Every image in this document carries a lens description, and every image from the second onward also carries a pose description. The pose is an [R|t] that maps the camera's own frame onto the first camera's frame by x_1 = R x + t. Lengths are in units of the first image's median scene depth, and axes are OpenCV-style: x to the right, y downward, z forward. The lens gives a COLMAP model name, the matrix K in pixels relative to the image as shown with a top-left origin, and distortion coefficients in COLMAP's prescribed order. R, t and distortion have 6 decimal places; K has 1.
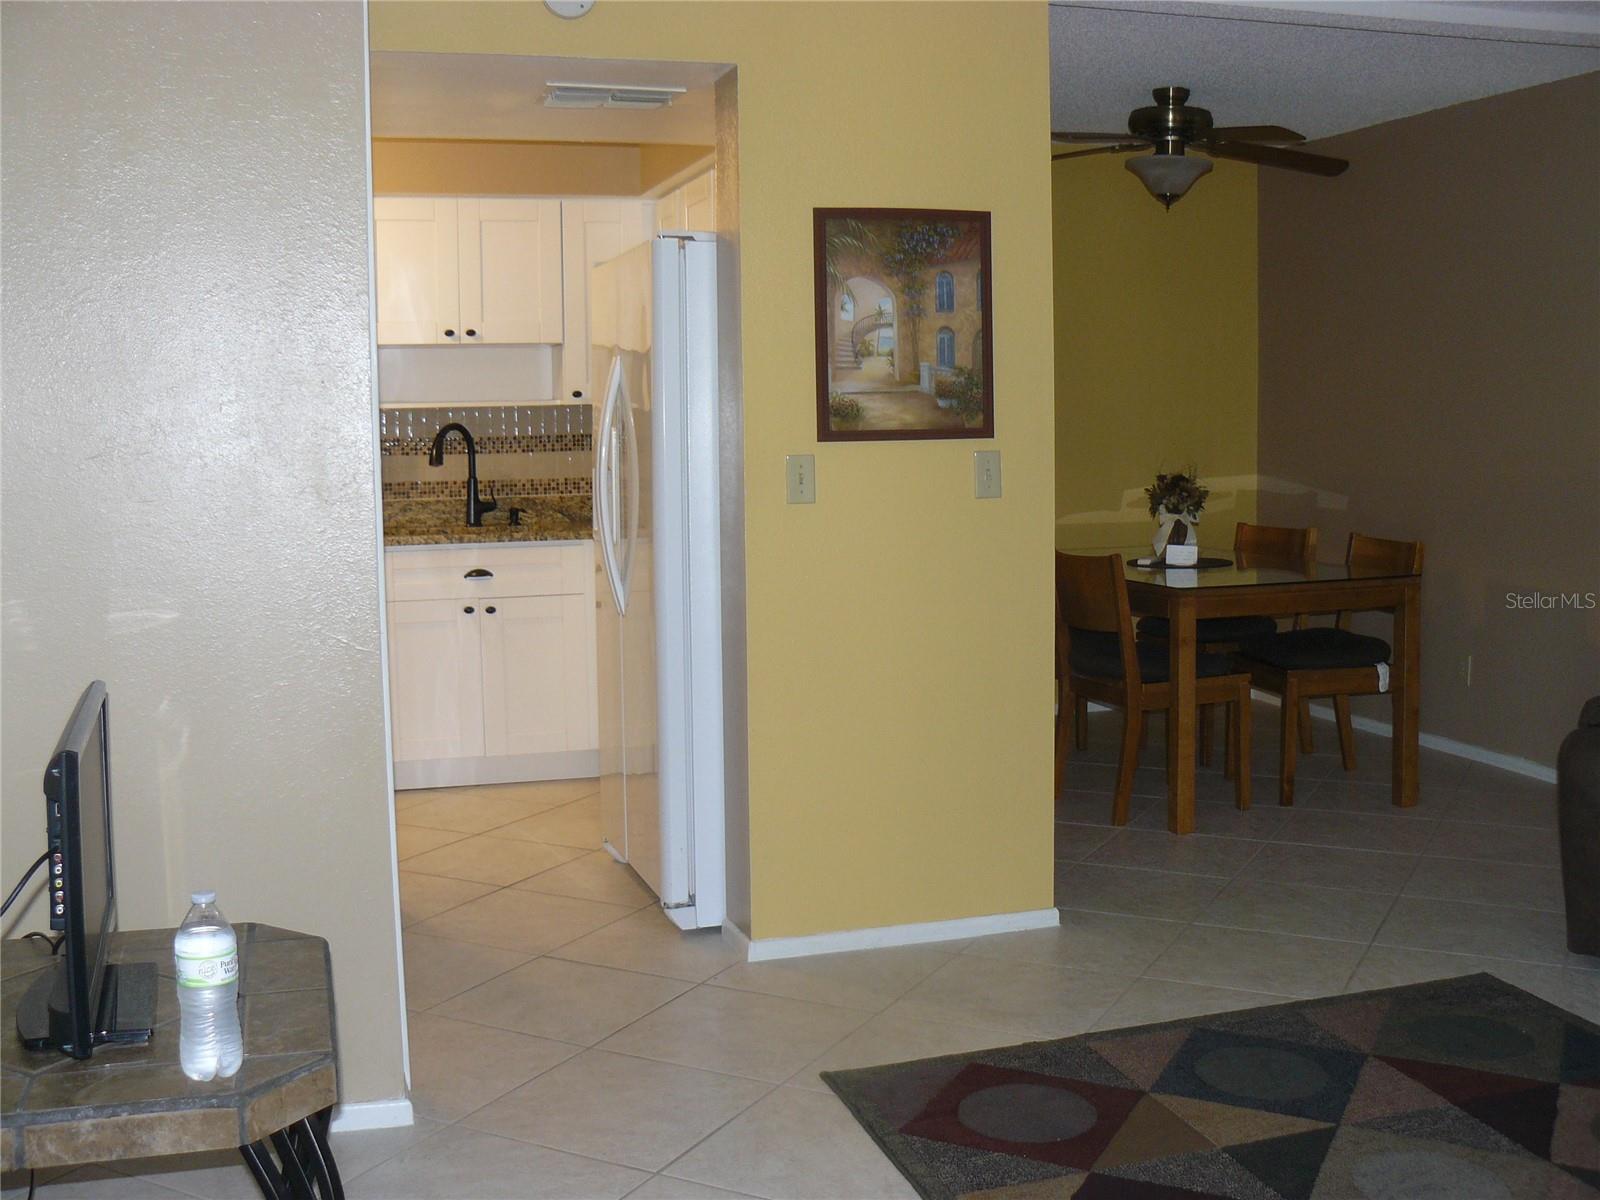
lens RADIAL K [[1718.9, 0, 800.0], [0, 1718.9, 600.0], [0, 0, 1]] dist [-0.183620, 0.200928]
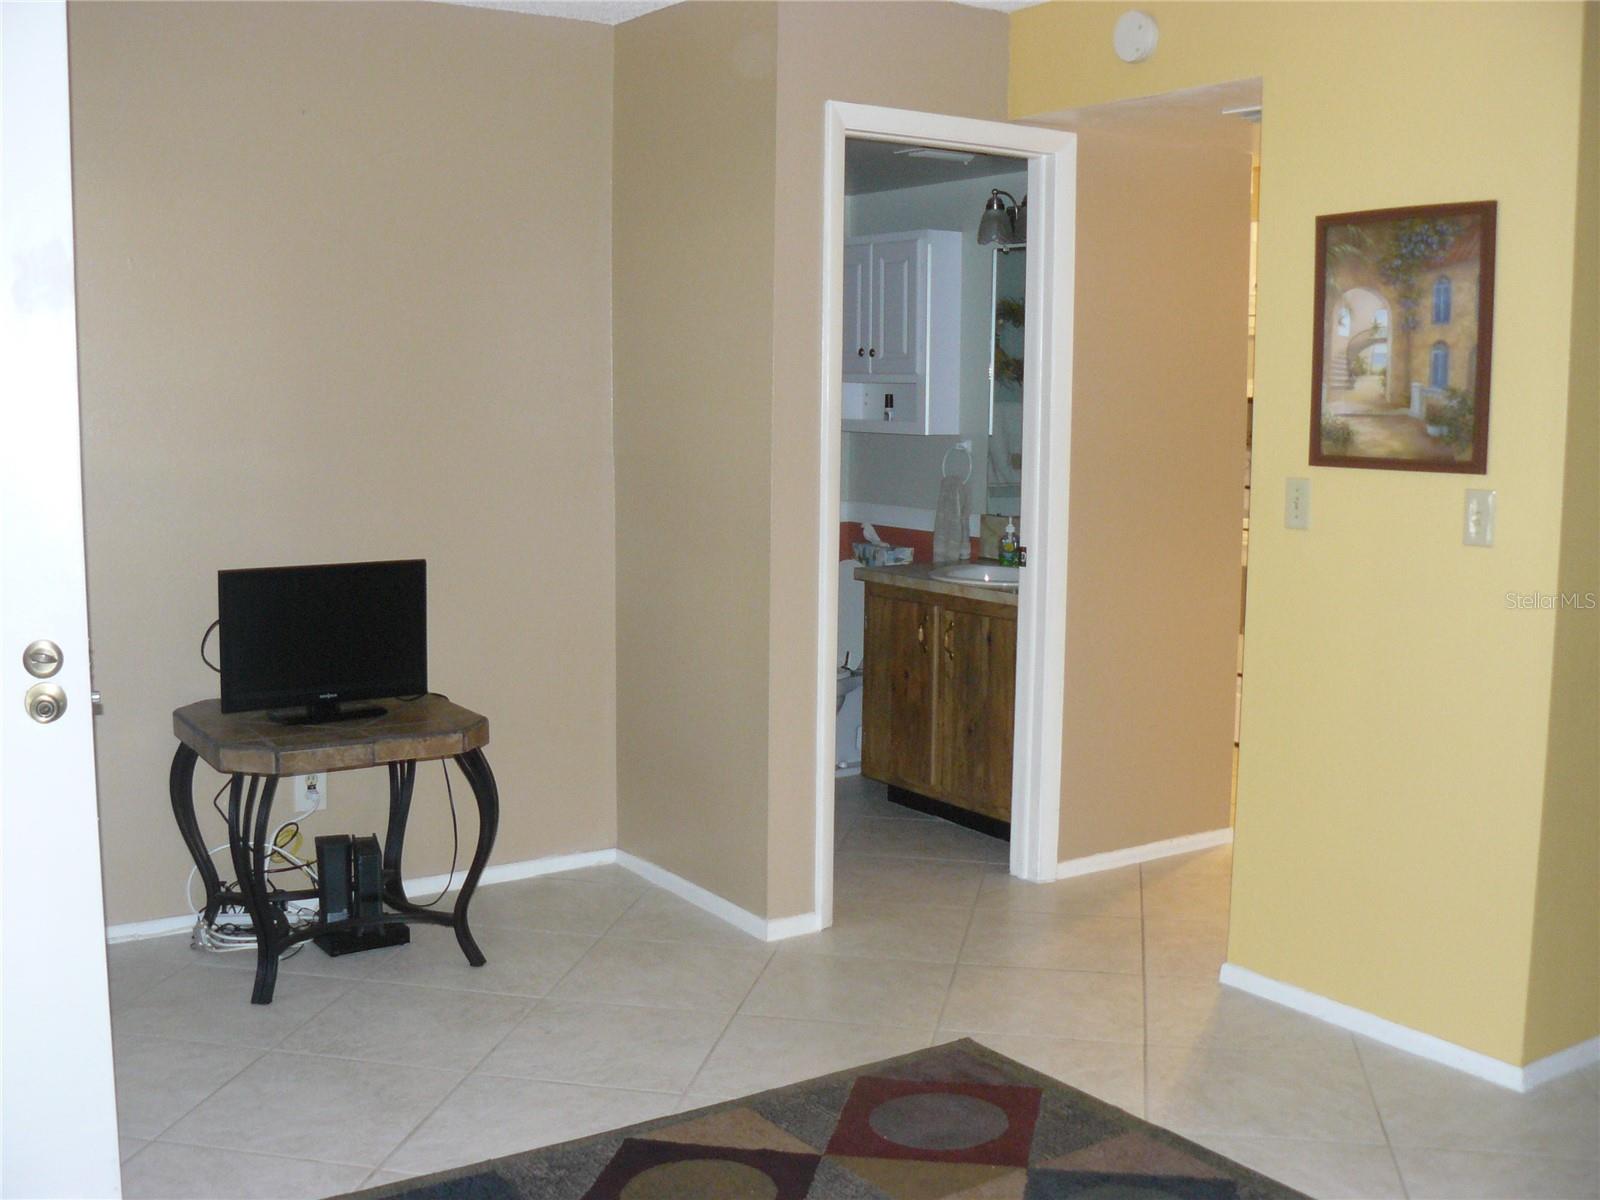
lens RADIAL K [[1718.9, 0, 800.0], [0, 1718.9, 600.0], [0, 0, 1]] dist [-0.183620, 0.200928]
pose [[0.294508, 0.132383, -0.946435, 0.809123], [-0.116744, 0.987925, 0.101858, -0.080434], [0.948491, 0.080493, 0.306406, 0.451956]]
